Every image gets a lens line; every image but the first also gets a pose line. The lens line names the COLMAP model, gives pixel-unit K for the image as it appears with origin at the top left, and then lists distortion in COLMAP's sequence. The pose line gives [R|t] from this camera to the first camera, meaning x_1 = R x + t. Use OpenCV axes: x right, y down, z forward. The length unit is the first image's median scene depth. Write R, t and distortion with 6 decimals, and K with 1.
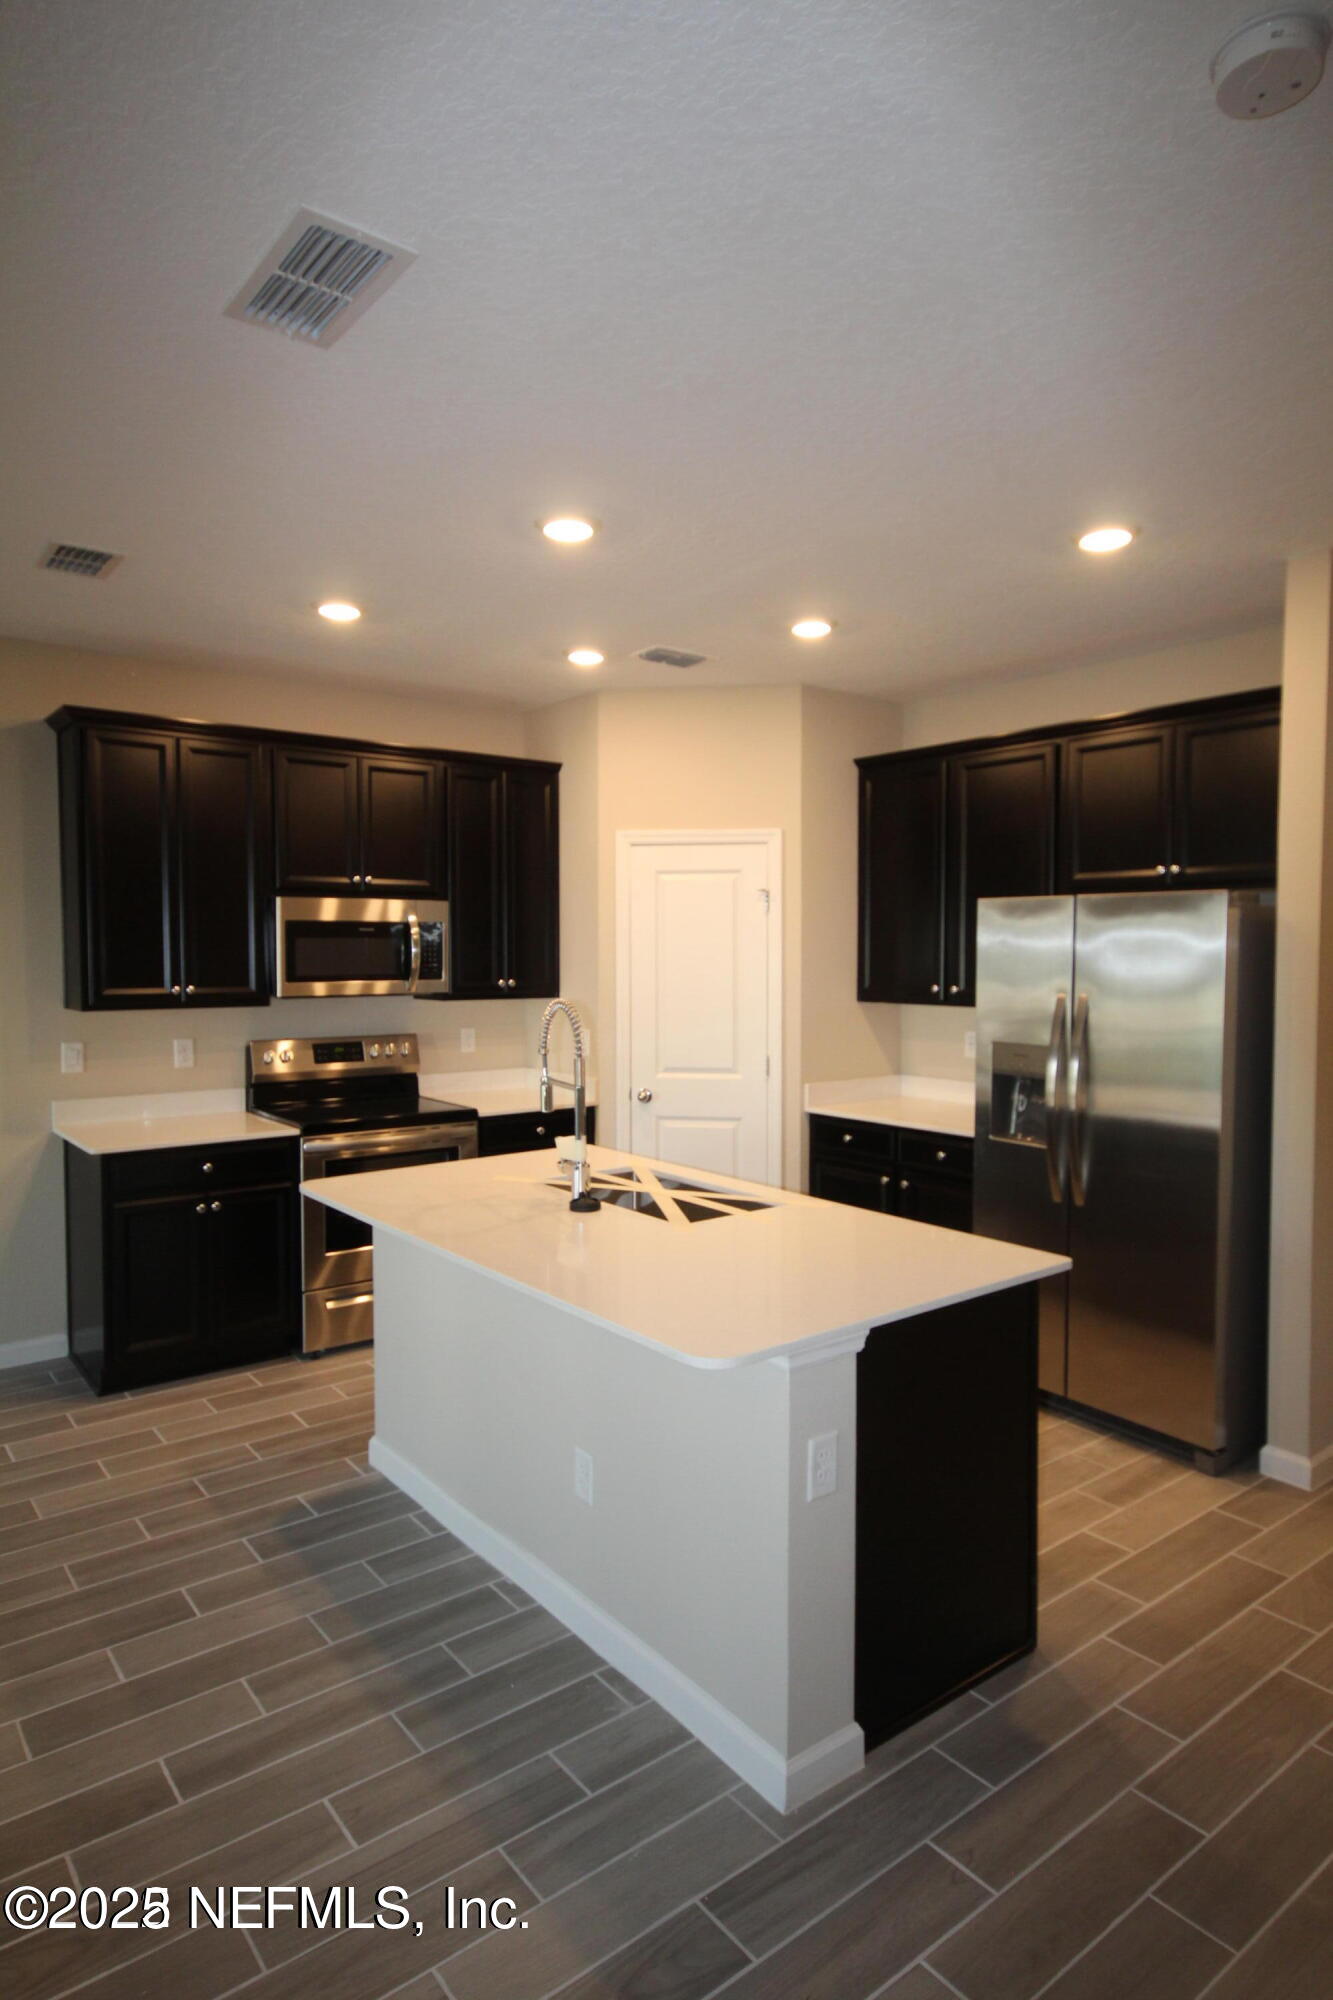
lens RADIAL K [[1162.8, 0, 691.9], [0, 1162.8, 996.2], [0, 0, 1]] dist [0.016138, 0.005303]
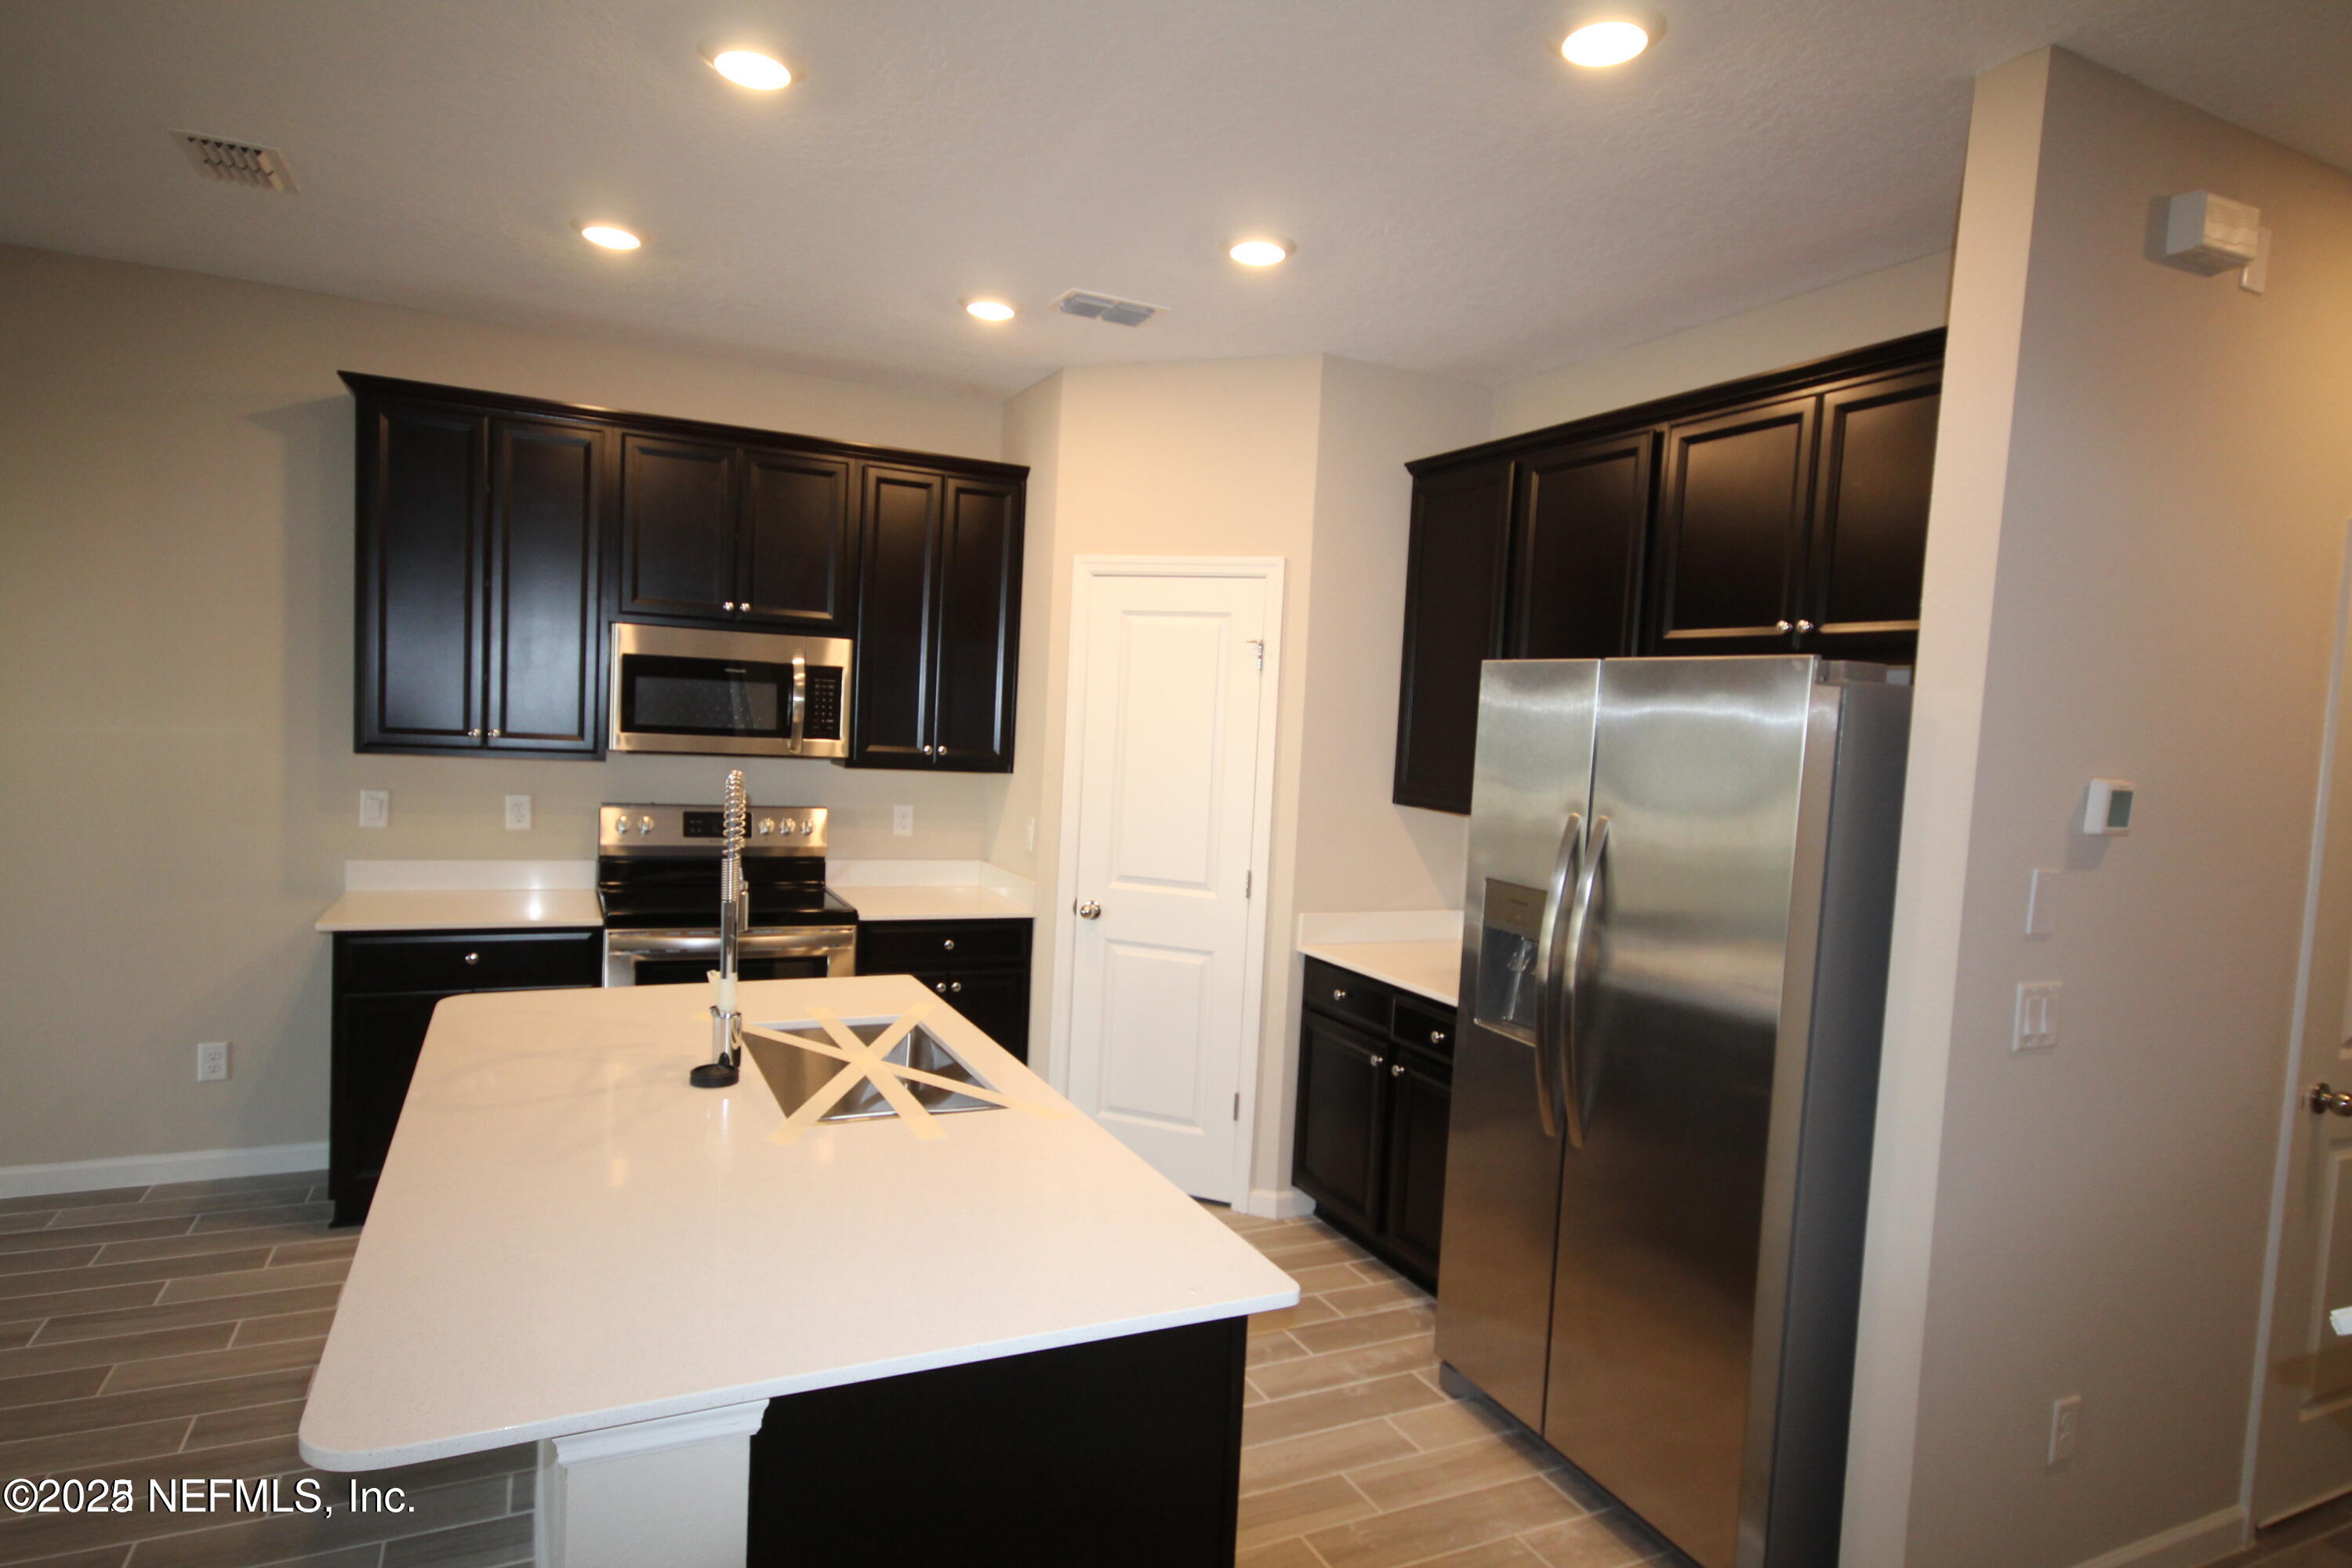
lens RADIAL K [[1314.0, 0, 1191.7], [0, 1314.0, 798.5], [0, 0, 1]] dist [0.017048, -0.002056]
pose [[0.974194, 0.064999, -0.216151, 0.229507], [-0.061226, 0.997833, 0.024115, -0.012270], [0.217250, -0.010258, 0.976062, 0.215062]]
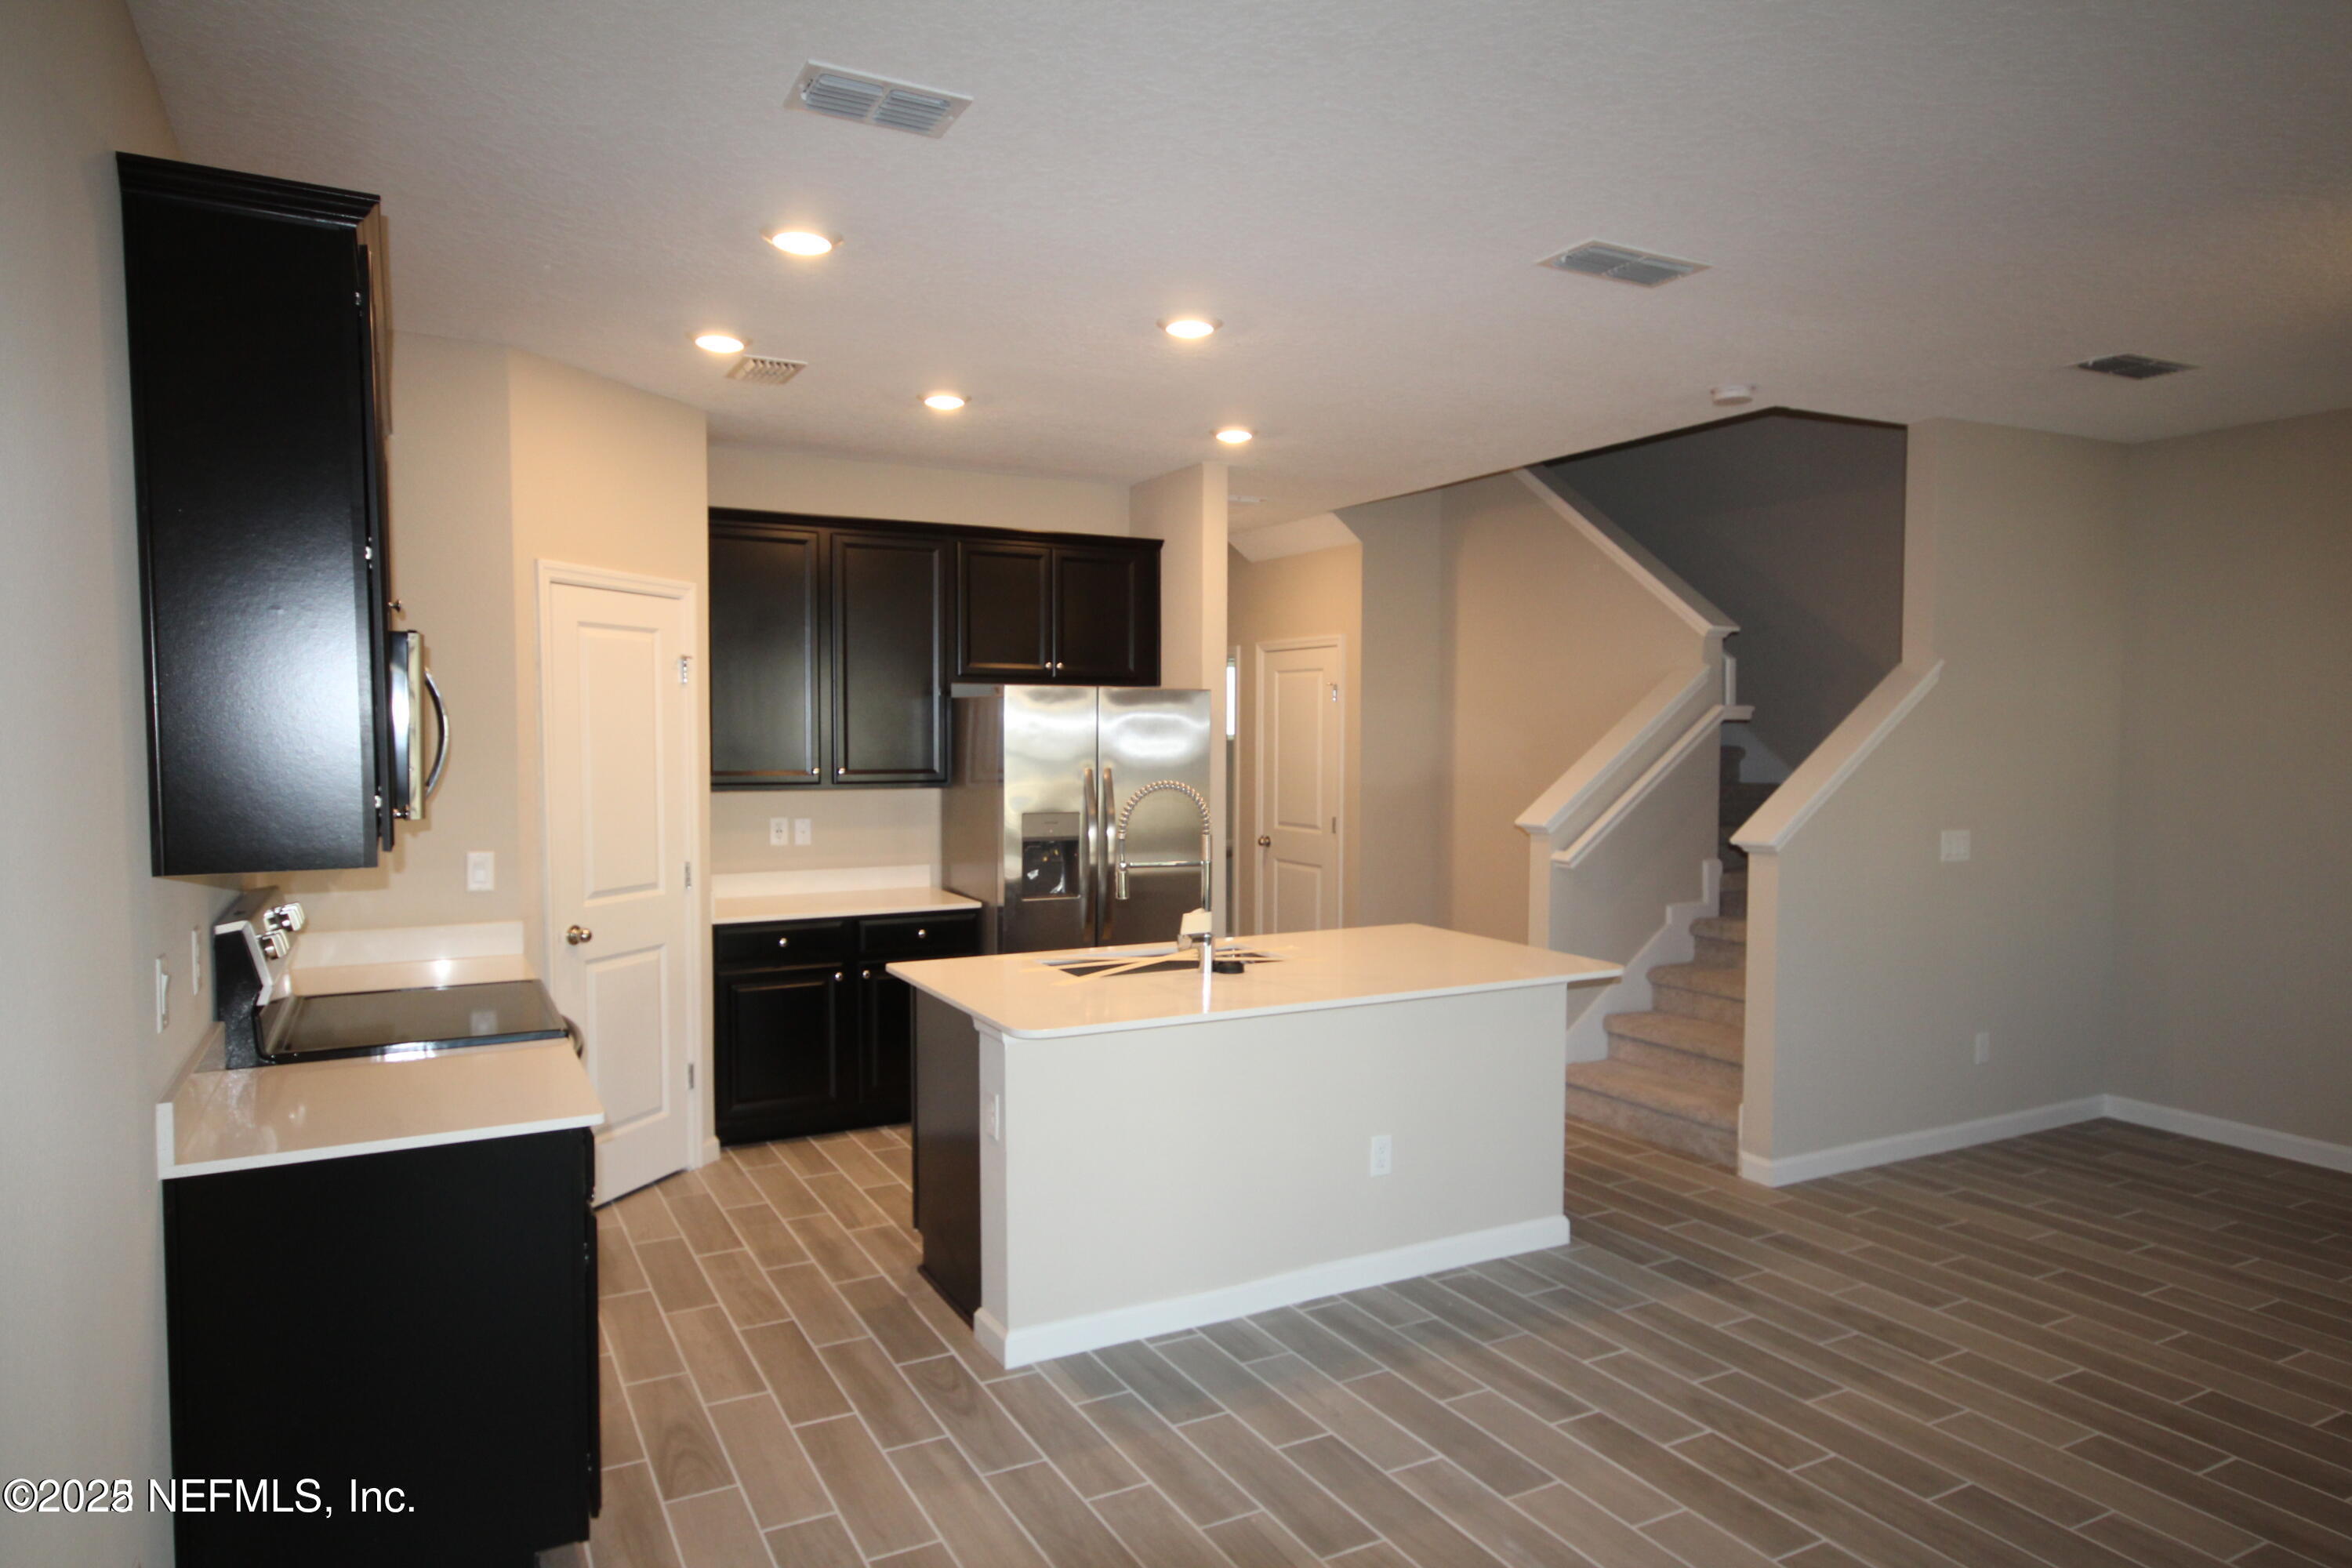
lens RADIAL K [[1367.5, 0, 1184.8], [0, 1367.5, 773.3], [0, 0, 1]] dist [0.016138, 0.005303]
pose [[0.194968, -0.022001, 0.980563, -0.904047], [0.045022, 0.998895, 0.013461, -0.008728], [-0.979776, 0.041522, 0.195743, 0.530661]]
